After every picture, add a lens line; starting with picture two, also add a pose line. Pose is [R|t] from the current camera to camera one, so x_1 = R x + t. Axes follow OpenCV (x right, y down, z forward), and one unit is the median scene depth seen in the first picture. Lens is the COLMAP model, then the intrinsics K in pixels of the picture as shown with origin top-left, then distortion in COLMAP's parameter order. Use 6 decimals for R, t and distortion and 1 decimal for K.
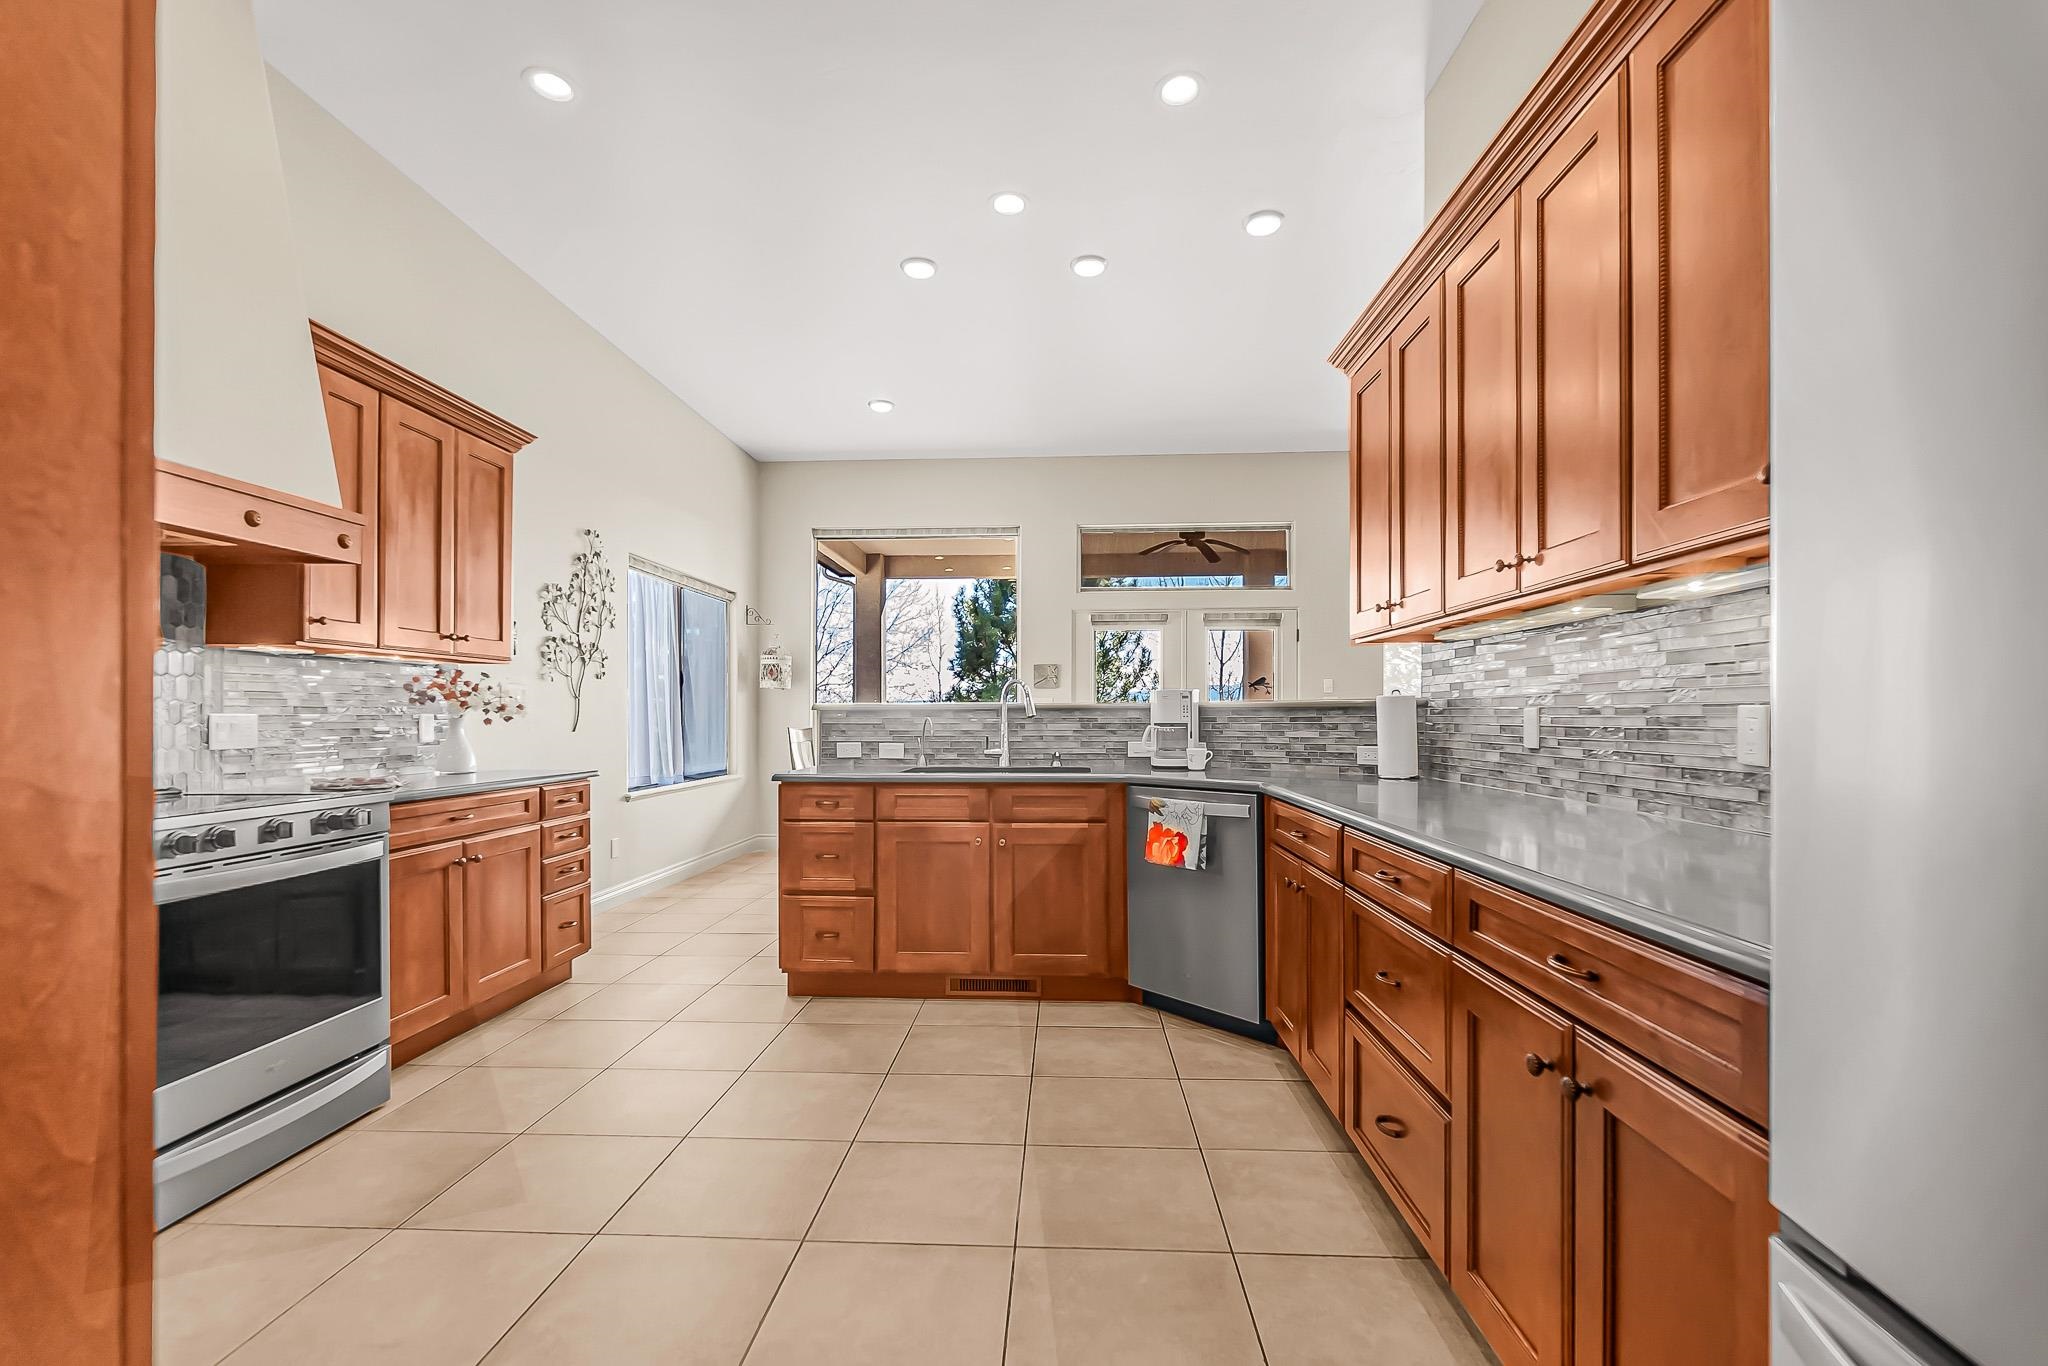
lens RADIAL K [[909.5, 0, 1019.7], [0, 909.5, 705.4], [0, 0, 1]] dist [-0.007012, 0.000645]
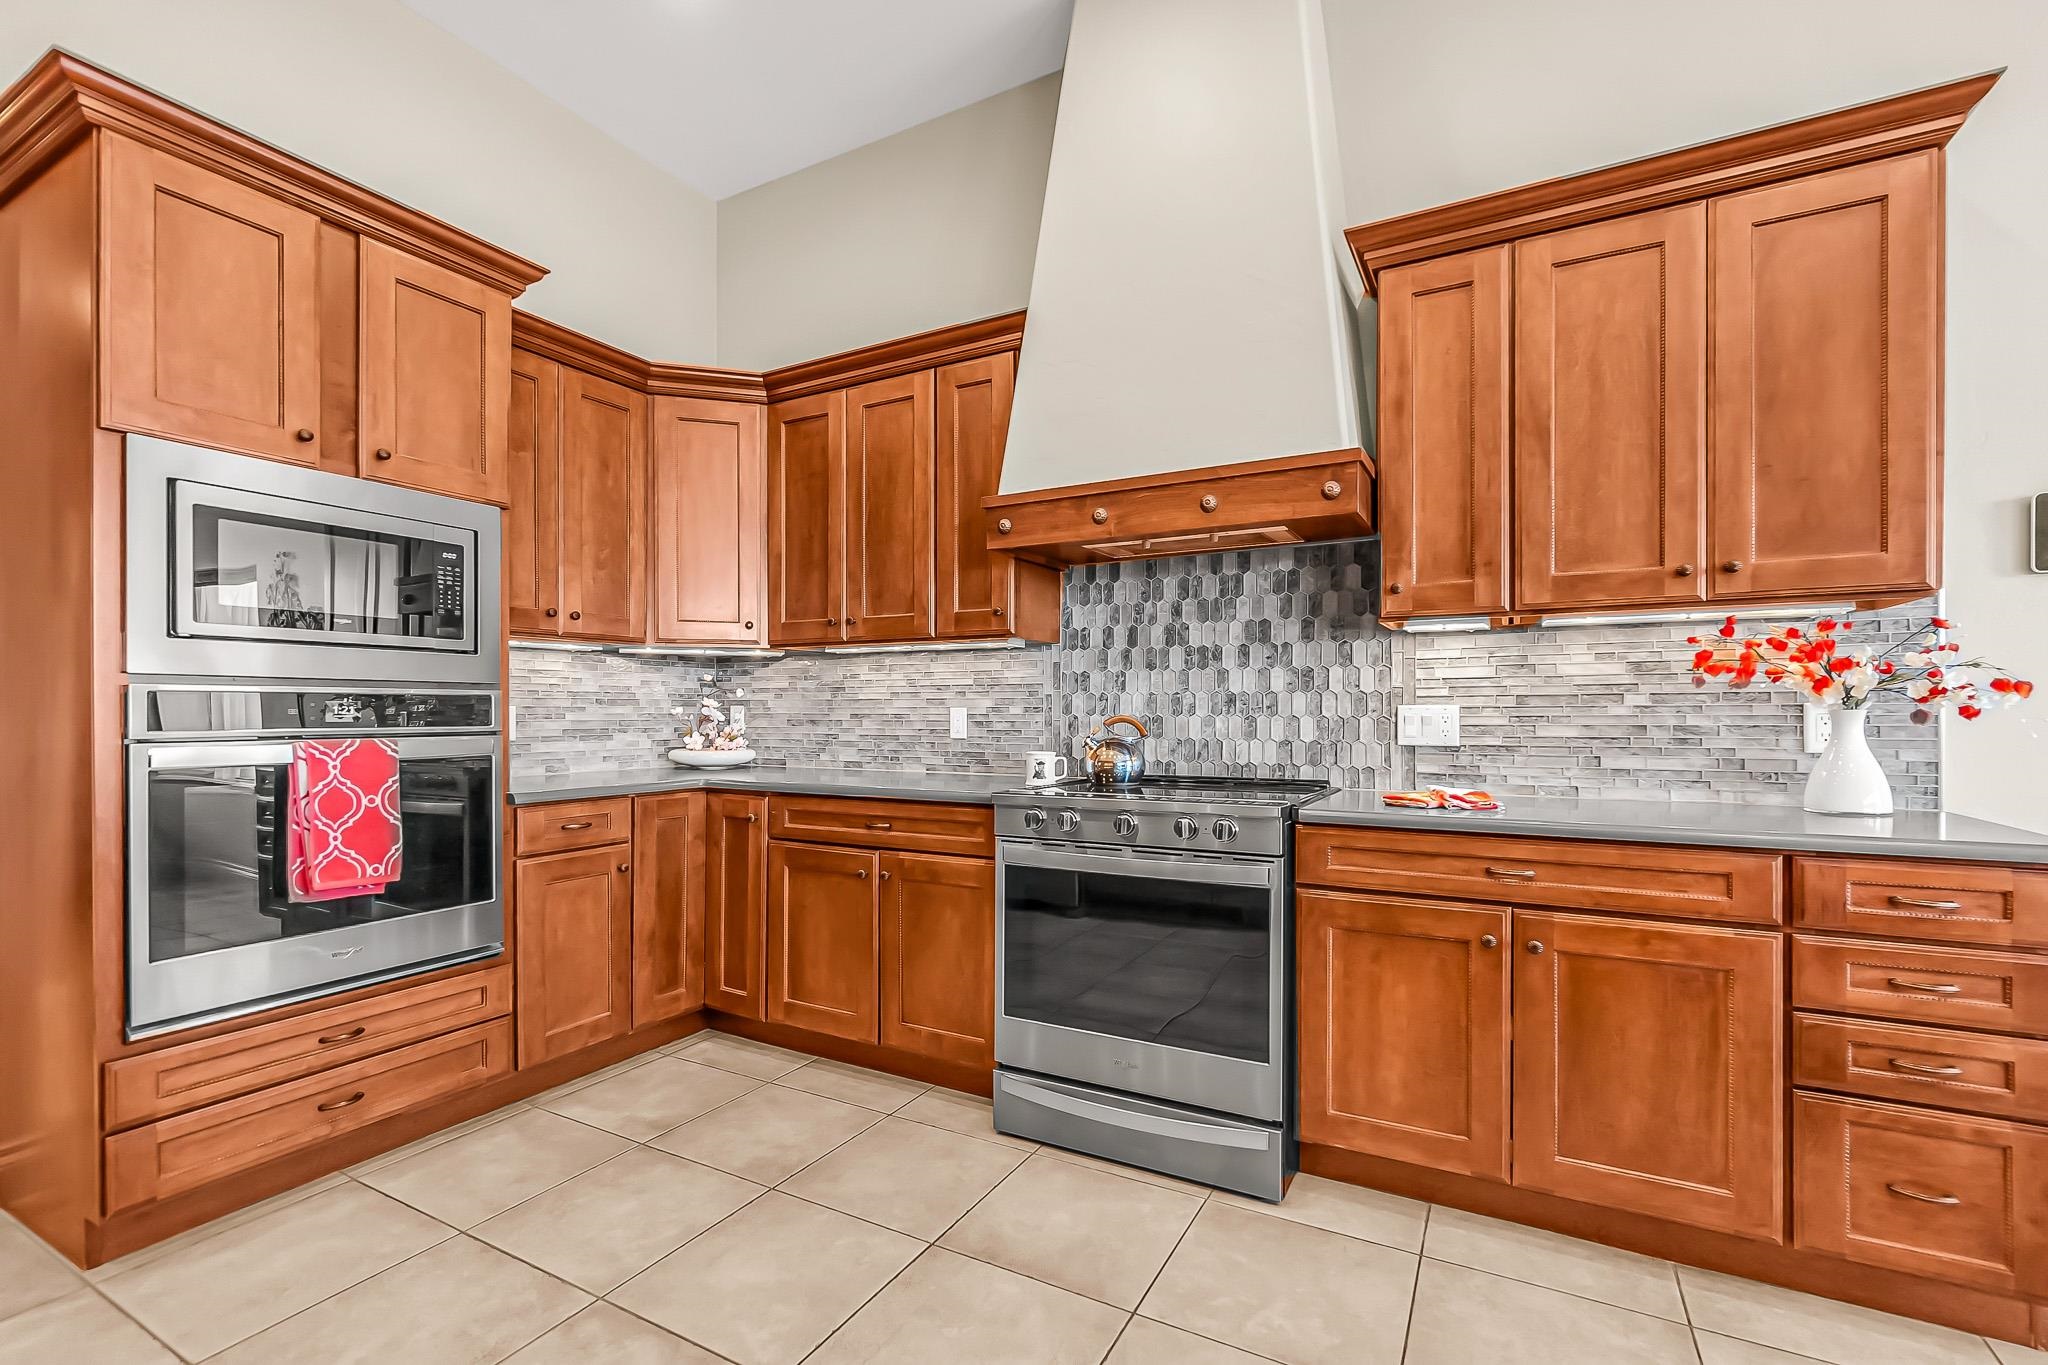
lens RADIAL K [[909.5, 0, 1023.9], [0, 909.5, 702.7], [0, 0, 1]] dist [-0.007012, 0.000645]
pose [[-0.438994, -0.002118, -0.898488, 0.072818], [0.016645, 0.999806, -0.010489, 0.007411], [0.898336, -0.019560, -0.438873, 0.810086]]
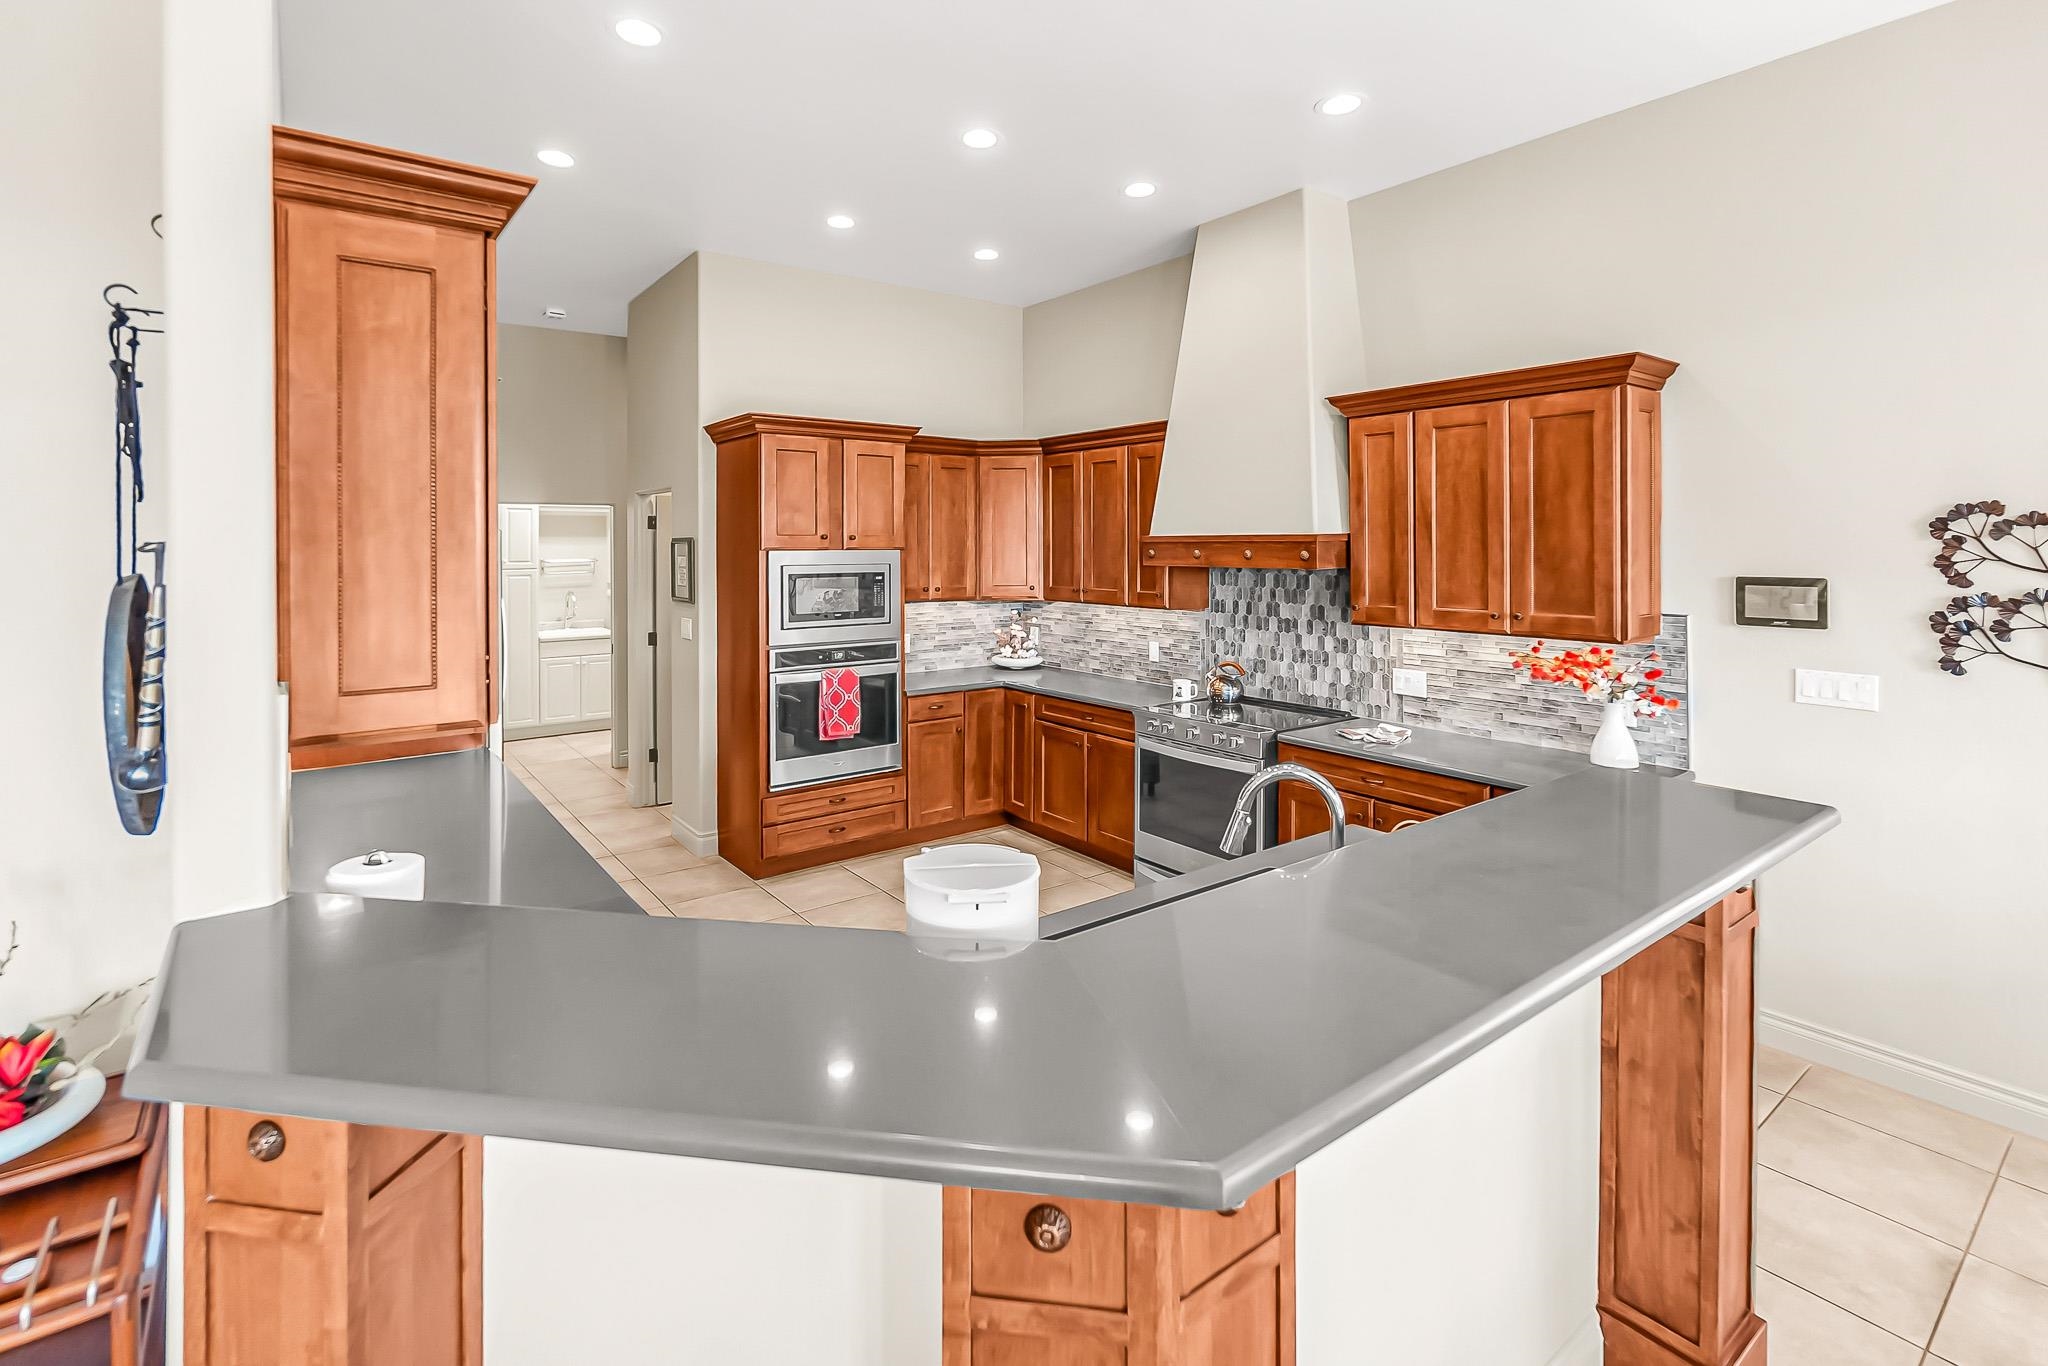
lens RADIAL K [[909.5, 0, 1022.0], [0, 909.5, 556.2], [0, 0, 1]] dist [-0.007012, 0.000645]
pose [[-0.759059, 0.006426, -0.650990, 0.379224], [0.011320, 0.999930, -0.003328, -0.130631], [0.650924, -0.009895, -0.759079, 1.307667]]
